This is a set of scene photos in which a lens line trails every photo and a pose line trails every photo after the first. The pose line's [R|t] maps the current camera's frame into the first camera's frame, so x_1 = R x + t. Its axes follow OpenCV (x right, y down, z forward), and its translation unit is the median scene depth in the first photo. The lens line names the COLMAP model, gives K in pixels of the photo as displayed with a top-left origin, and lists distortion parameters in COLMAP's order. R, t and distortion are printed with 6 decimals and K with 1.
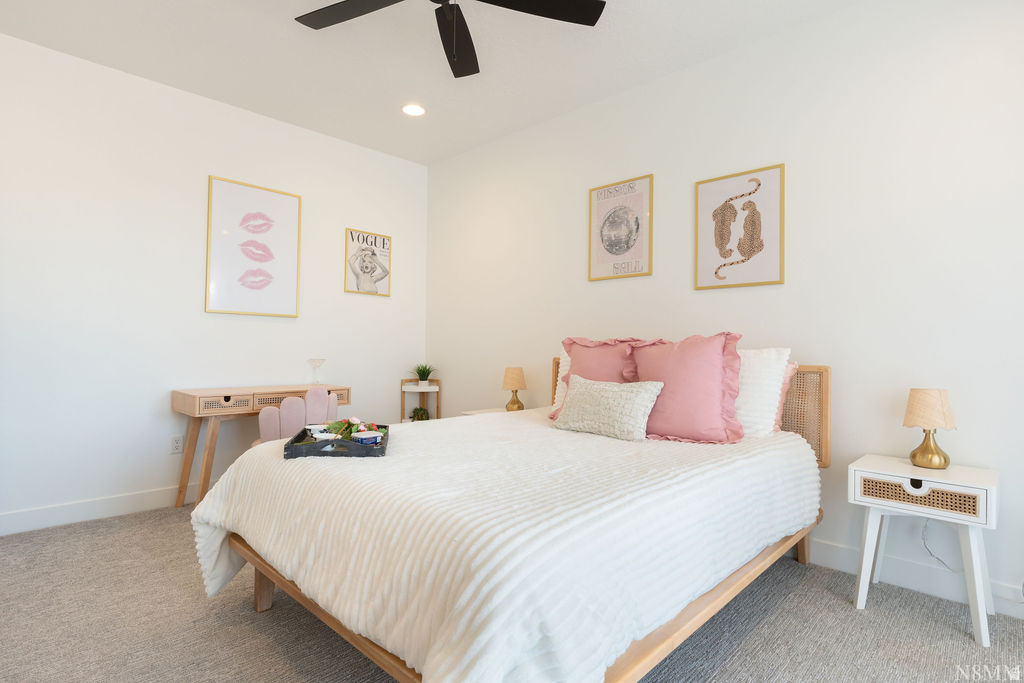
lens RADIAL K [[543.7, 0, 501.0], [0, 543.7, 348.8], [0, 0, 1]] dist [0.004946, 0.000444]
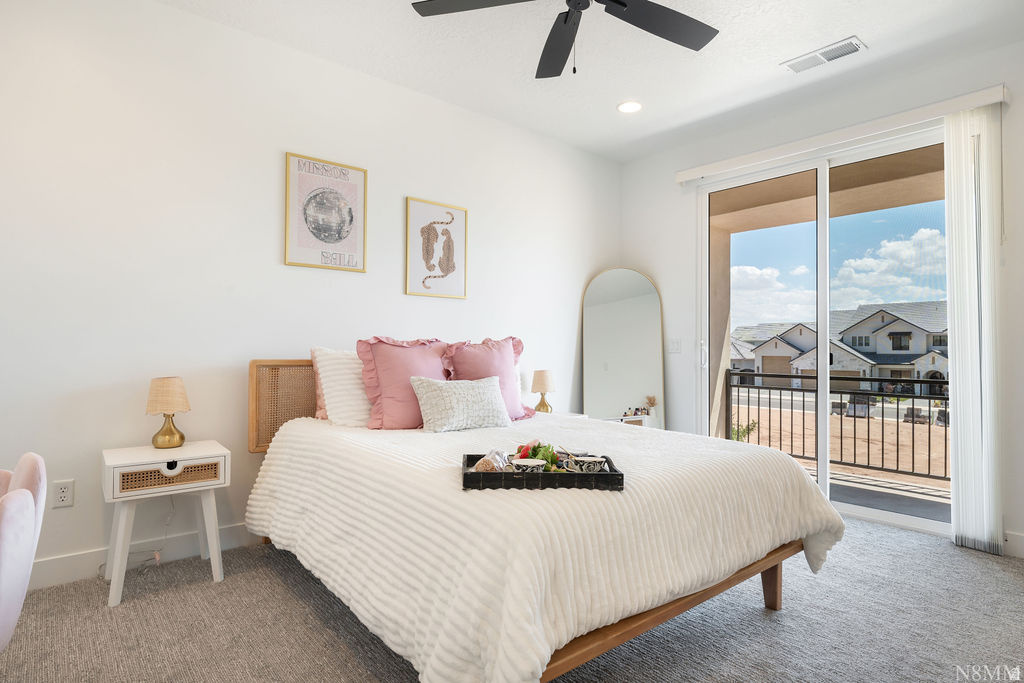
lens RADIAL K [[546.8, 0, 512.0], [0, 546.8, 341.5], [0, 0, 1]] dist [-0.000402, 0.000177]
pose [[0.094223, -0.001394, 0.995550, -0.679553], [-0.010507, 0.999942, 0.002395, -0.016612], [-0.995496, -0.010686, 0.094203, 0.640389]]
